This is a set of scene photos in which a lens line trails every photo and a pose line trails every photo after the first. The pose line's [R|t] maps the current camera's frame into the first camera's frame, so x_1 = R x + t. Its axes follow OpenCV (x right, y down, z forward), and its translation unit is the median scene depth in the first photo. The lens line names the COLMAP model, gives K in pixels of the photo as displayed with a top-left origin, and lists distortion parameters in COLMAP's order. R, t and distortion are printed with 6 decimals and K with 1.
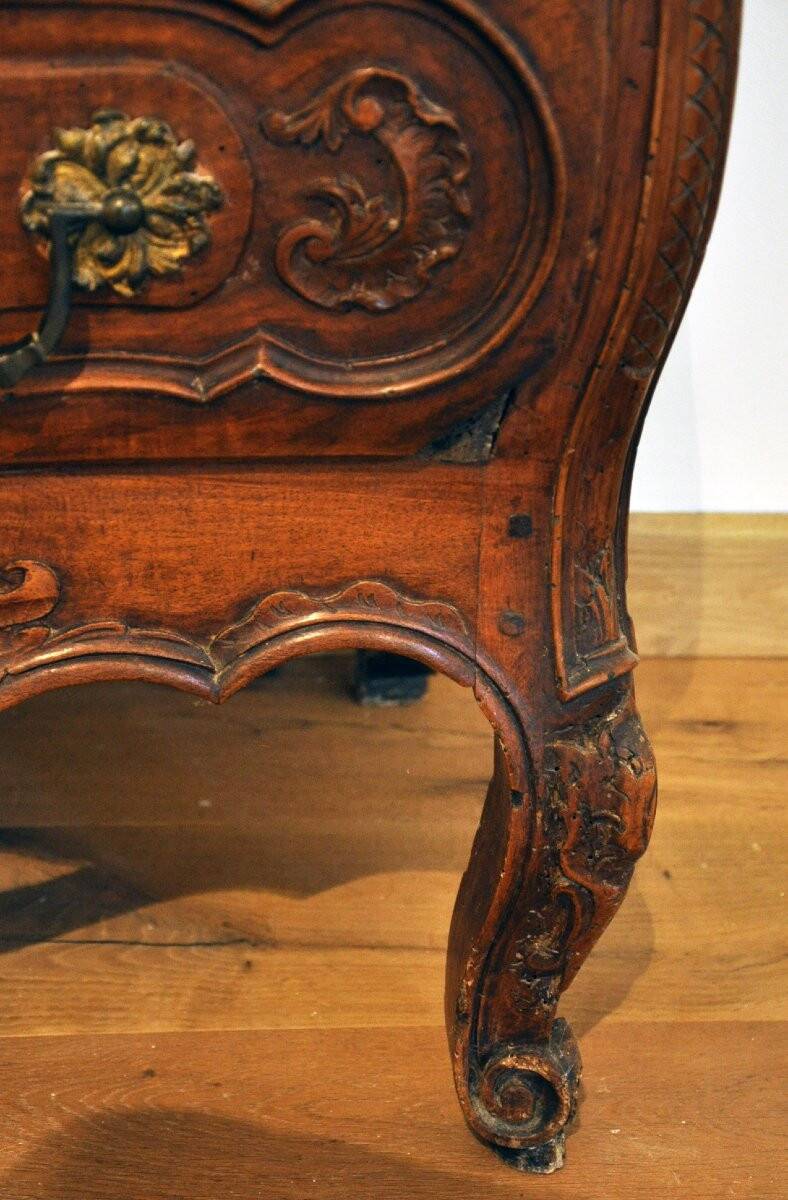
lens RADIAL K [[2148.8, 0, 369.0], [0, 2148.8, 601.0], [0, 0, 1]] dist [0.205308, 0.036609]
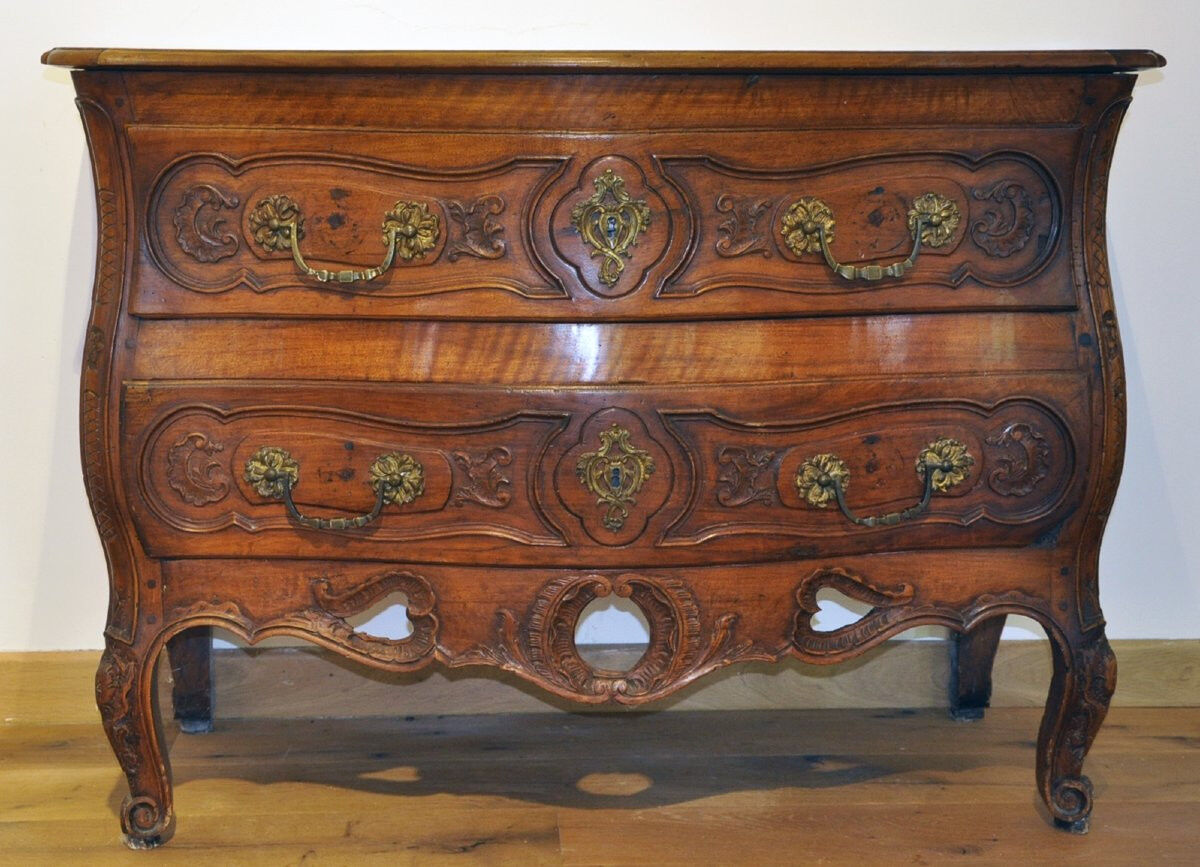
lens RADIAL K [[1860.3, 0, 618.5], [0, 1860.3, 468.5], [0, 0, 1]] dist [0.056537, 0.023341]
pose [[0.998414, -0.033169, -0.045481, -0.459513], [0.019899, 0.963758, -0.266033, 0.545172], [0.052657, 0.264706, 0.962890, -1.686999]]
